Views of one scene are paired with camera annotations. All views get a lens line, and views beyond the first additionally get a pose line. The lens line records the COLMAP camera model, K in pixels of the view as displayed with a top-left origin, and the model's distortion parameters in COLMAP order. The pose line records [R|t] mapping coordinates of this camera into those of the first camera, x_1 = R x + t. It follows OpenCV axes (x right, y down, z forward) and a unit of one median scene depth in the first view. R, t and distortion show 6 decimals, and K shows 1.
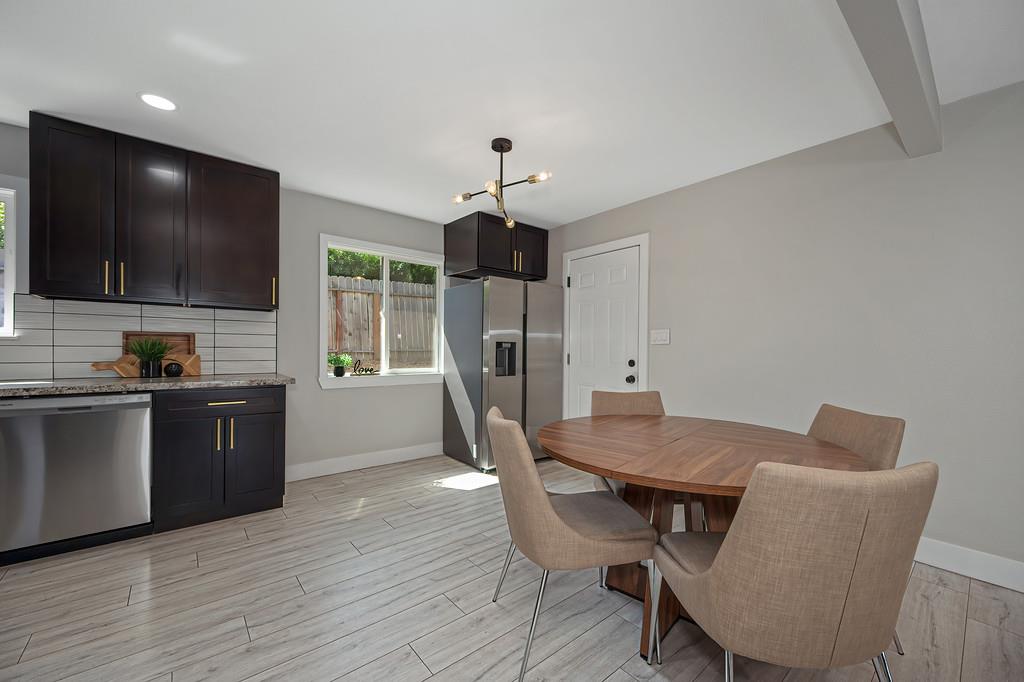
lens RADIAL K [[404.7, 0, 512.4], [0, 404.7, 347.9], [0, 0, 1]] dist [-0.001914, -0.000085]
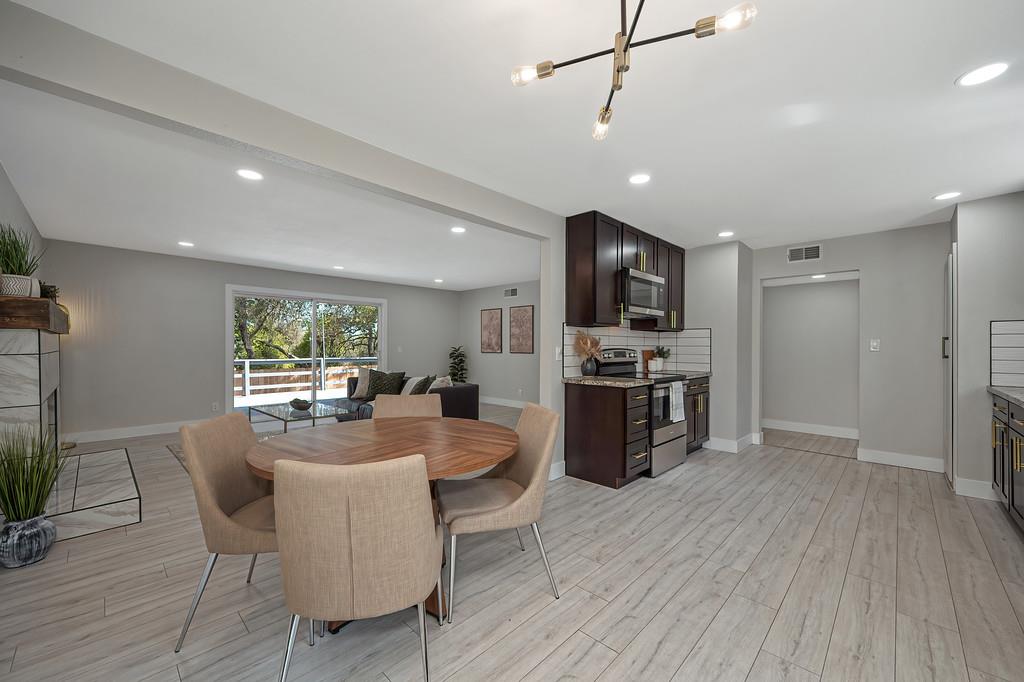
lens RADIAL K [[404.7, 0, 512.4], [0, 404.7, 347.9], [0, 0, 1]] dist [-0.001914, -0.000085]
pose [[-0.994183, -0.013939, -0.106797, 0.138432], [-0.014243, 0.999896, 0.002081, -0.025919], [0.106757, 0.003590, -0.994279, 1.429159]]
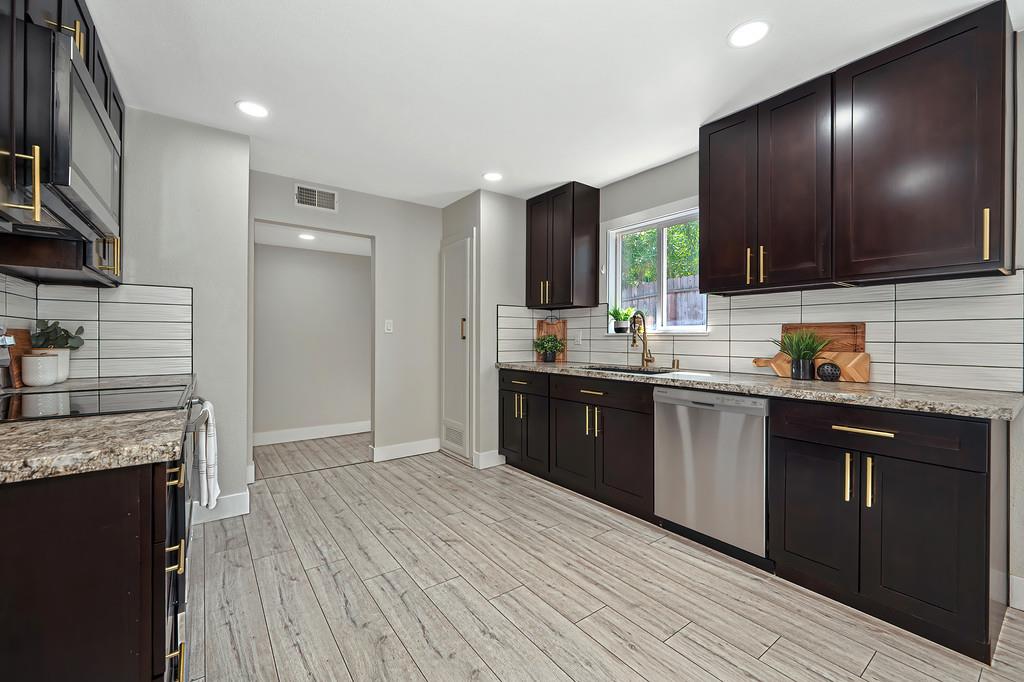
lens RADIAL K [[417.9, 0, 518.3], [0, 417.9, 339.1], [0, 0, 1]] dist [-0.001219, 0.000014]
pose [[-0.049351, -0.006632, -0.998759, -0.030446], [-0.003013, 0.999974, -0.006491, -0.000481], [0.998777, 0.002689, -0.049369, 0.495287]]
